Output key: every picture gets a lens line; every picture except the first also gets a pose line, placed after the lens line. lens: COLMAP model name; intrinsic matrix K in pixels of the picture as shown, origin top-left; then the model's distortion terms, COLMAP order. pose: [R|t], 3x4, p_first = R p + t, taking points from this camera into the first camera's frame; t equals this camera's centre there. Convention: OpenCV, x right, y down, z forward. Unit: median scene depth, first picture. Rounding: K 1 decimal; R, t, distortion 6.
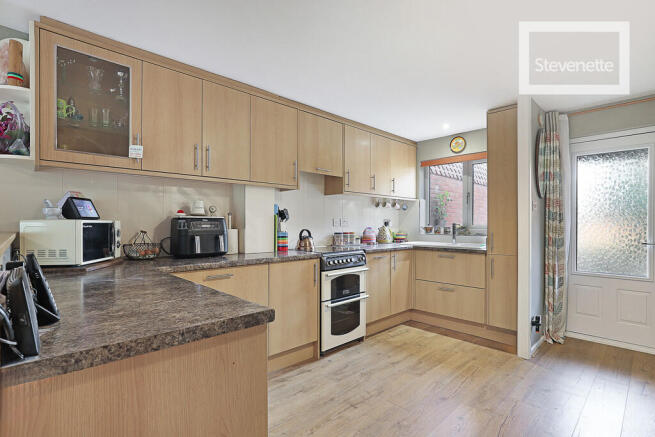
lens RADIAL K [[321.5, 0, 327.2], [0, 321.5, 222.2], [0, 0, 1]] dist [0.001297, 0.000236]
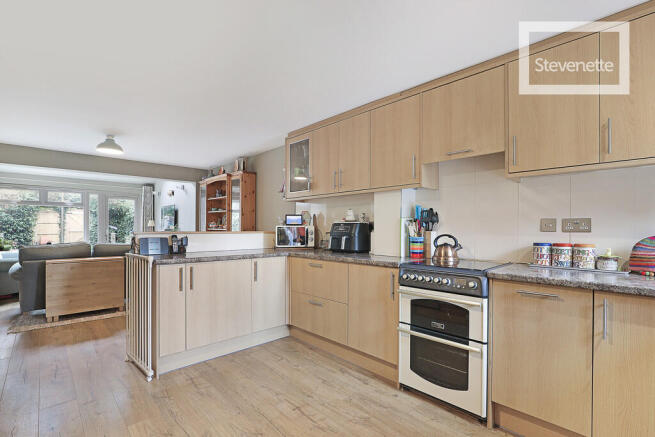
lens RADIAL K [[306.4, 0, 327.6], [0, 306.4, 223.4], [0, 0, 1]] dist [-0.003811, -0.000085]
pose [[0.001282, -0.010697, -0.999942, 0.765394], [0.005759, 0.999926, -0.010690, 0.000652], [0.999983, -0.005745, 0.001343, 0.800878]]
